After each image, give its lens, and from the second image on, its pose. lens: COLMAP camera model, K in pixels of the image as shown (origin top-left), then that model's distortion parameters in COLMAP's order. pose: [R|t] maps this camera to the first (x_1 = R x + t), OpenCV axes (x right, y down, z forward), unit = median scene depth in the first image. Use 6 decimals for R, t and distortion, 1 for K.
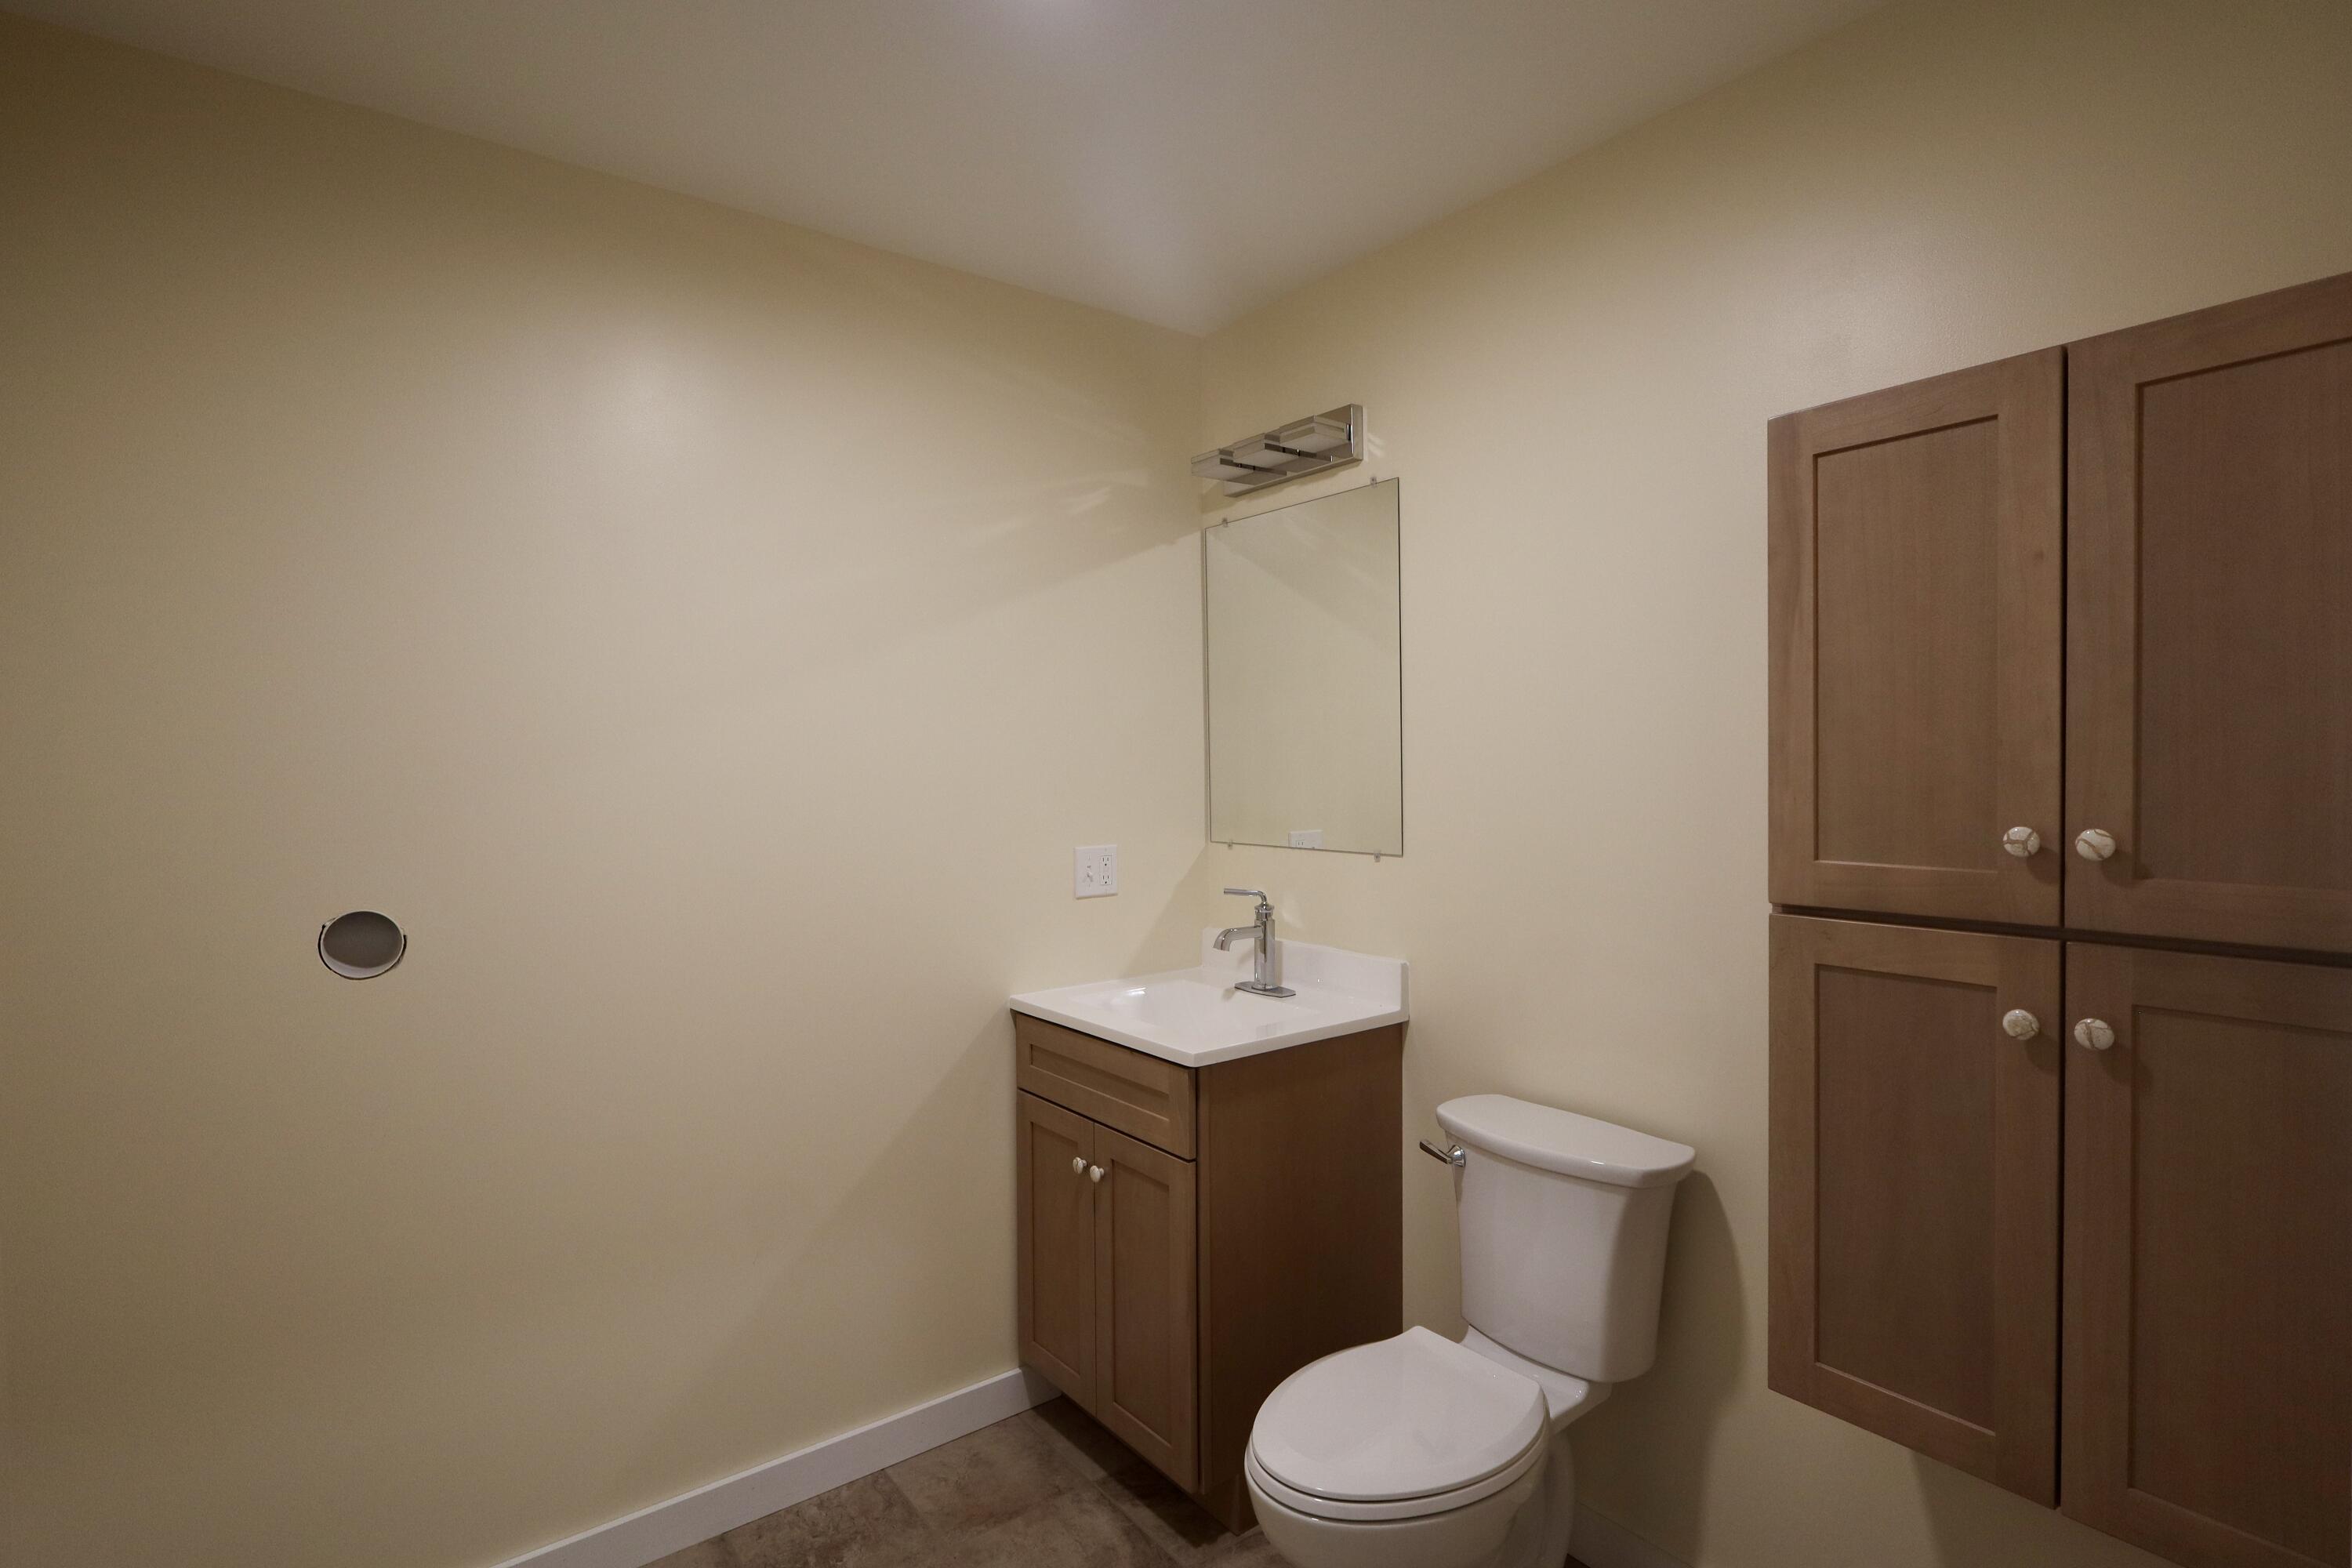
lens RADIAL K [[1149.2, 0, 1176.0], [0, 1149.2, 784.0], [0, 0, 1]] dist [0.012054, -0.001014]
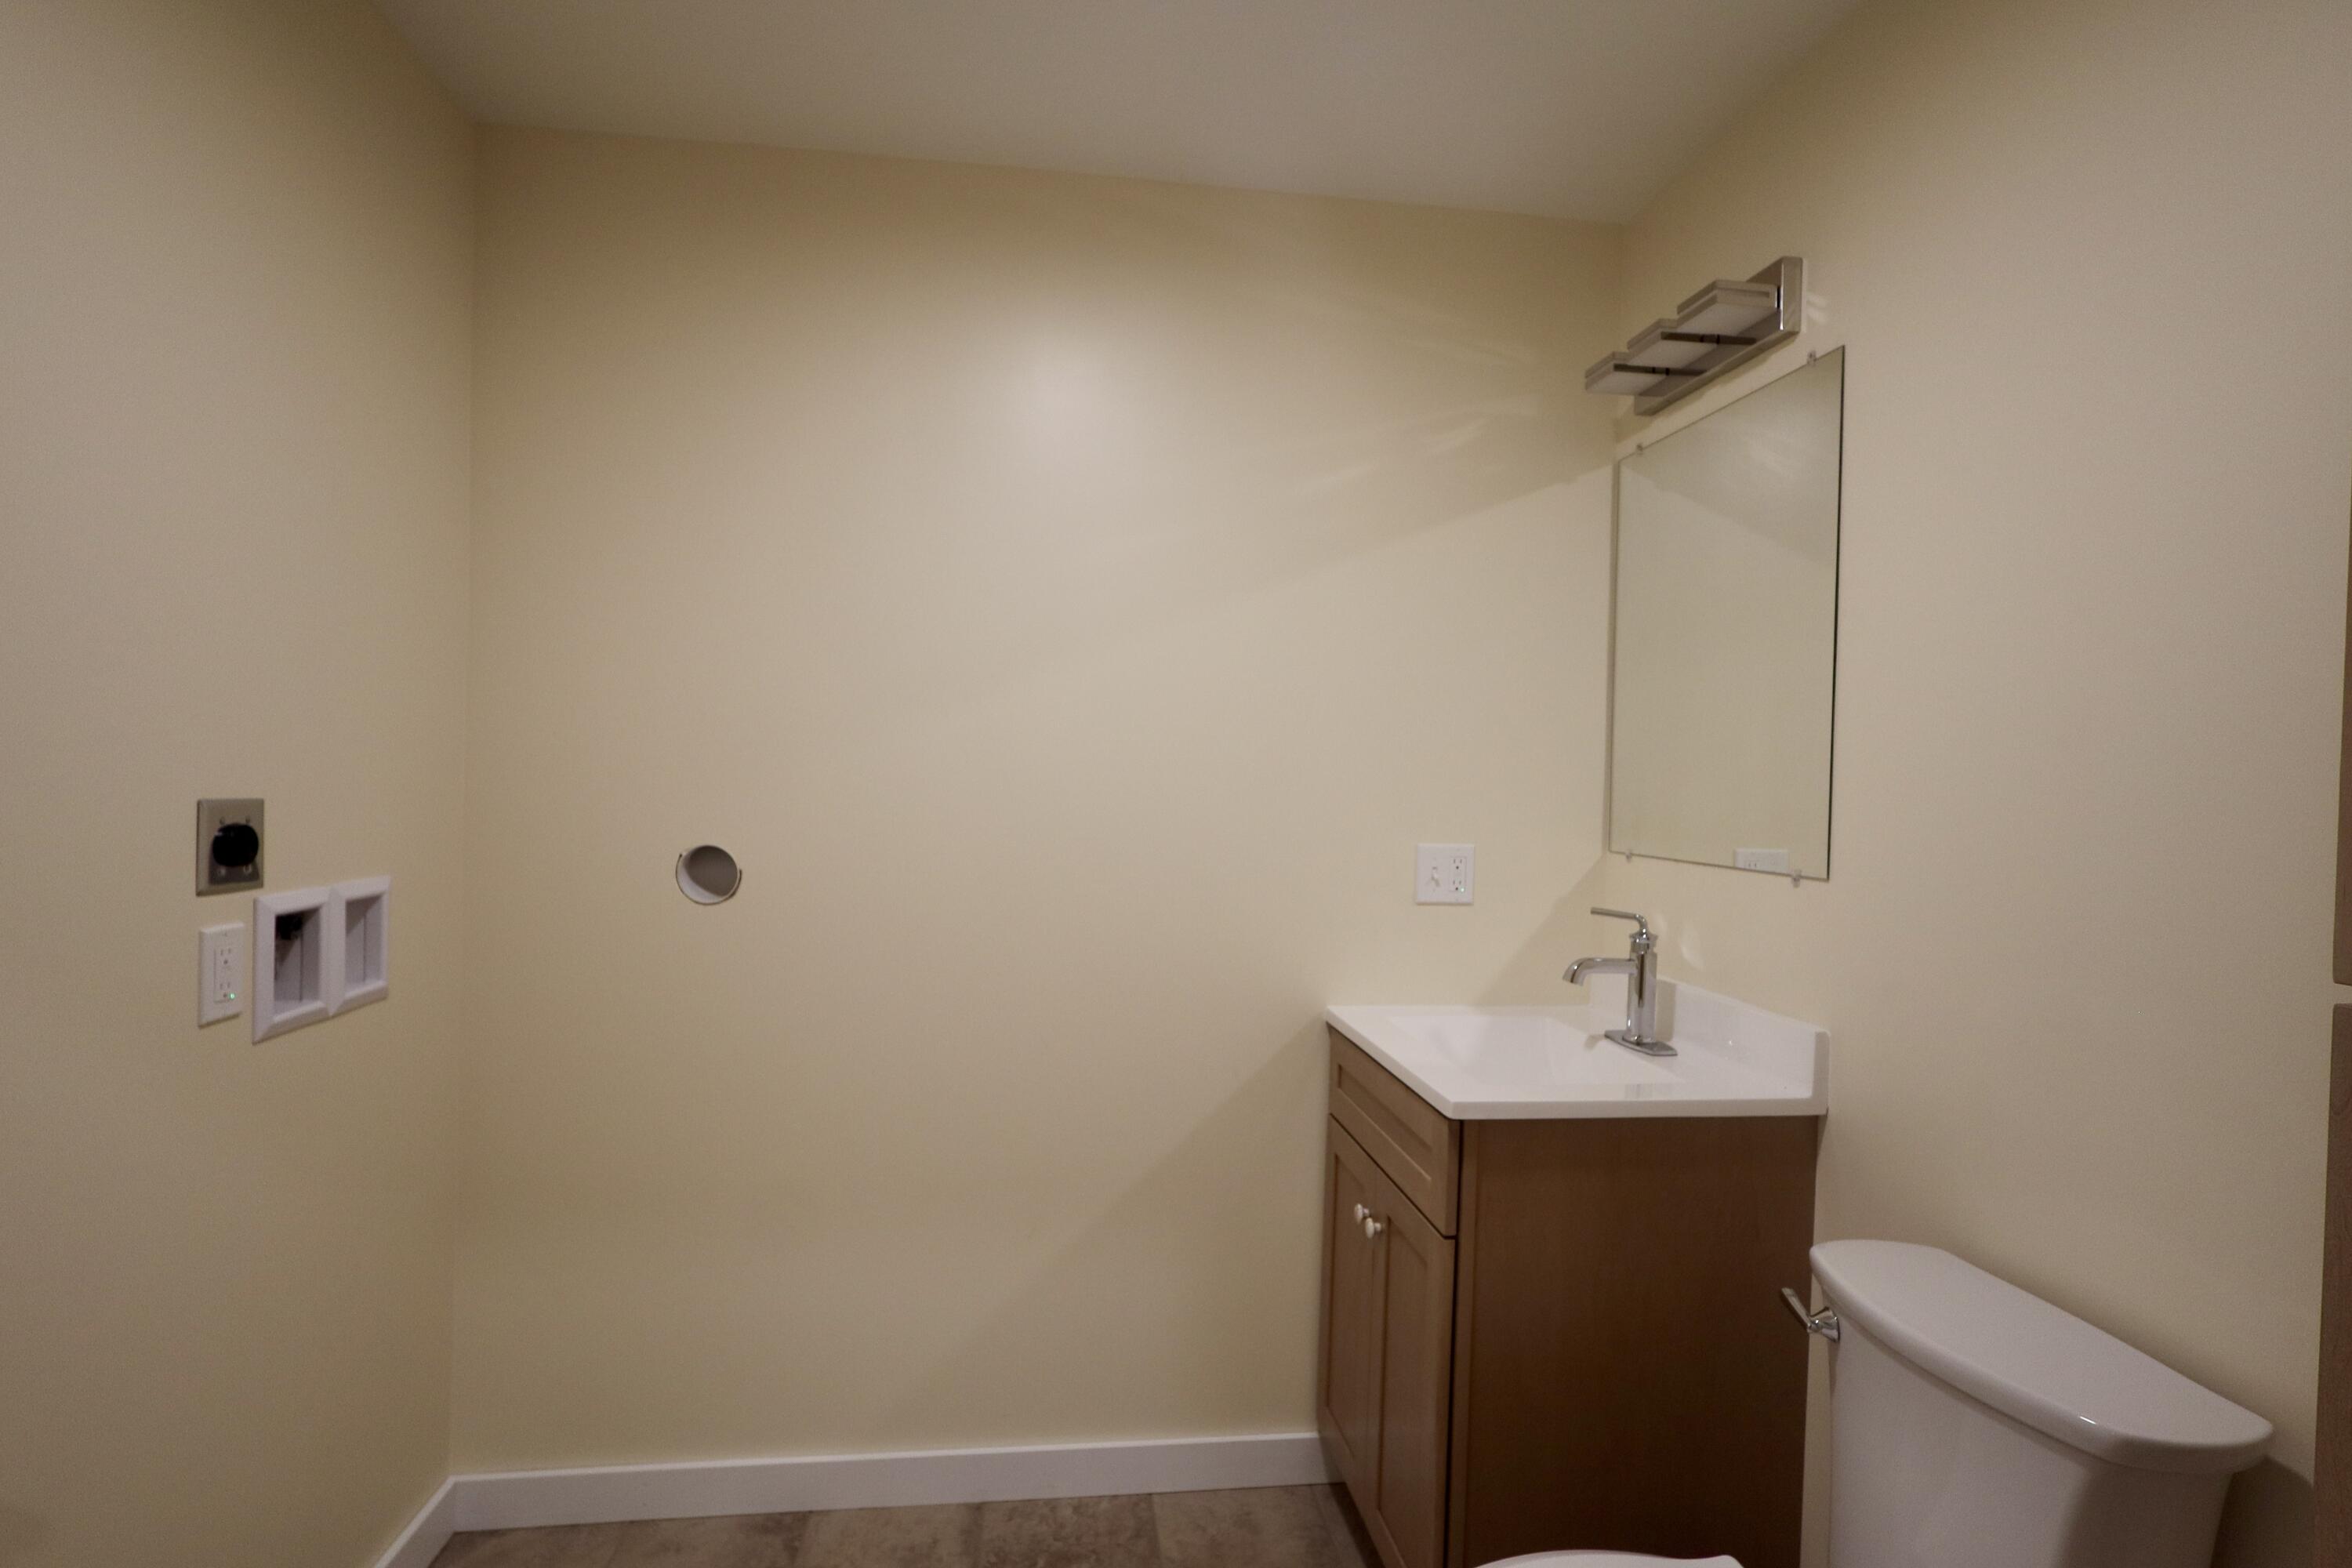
lens RADIAL K [[1149.2, 0, 1176.0], [0, 1149.2, 784.0], [0, 0, 1]] dist [0.012054, -0.001014]
pose [[0.867327, 0.039637, -0.496158, 0.193015], [-0.048485, 0.998812, -0.004963, 0.025636], [0.495371, 0.028360, 0.868218, 0.179340]]
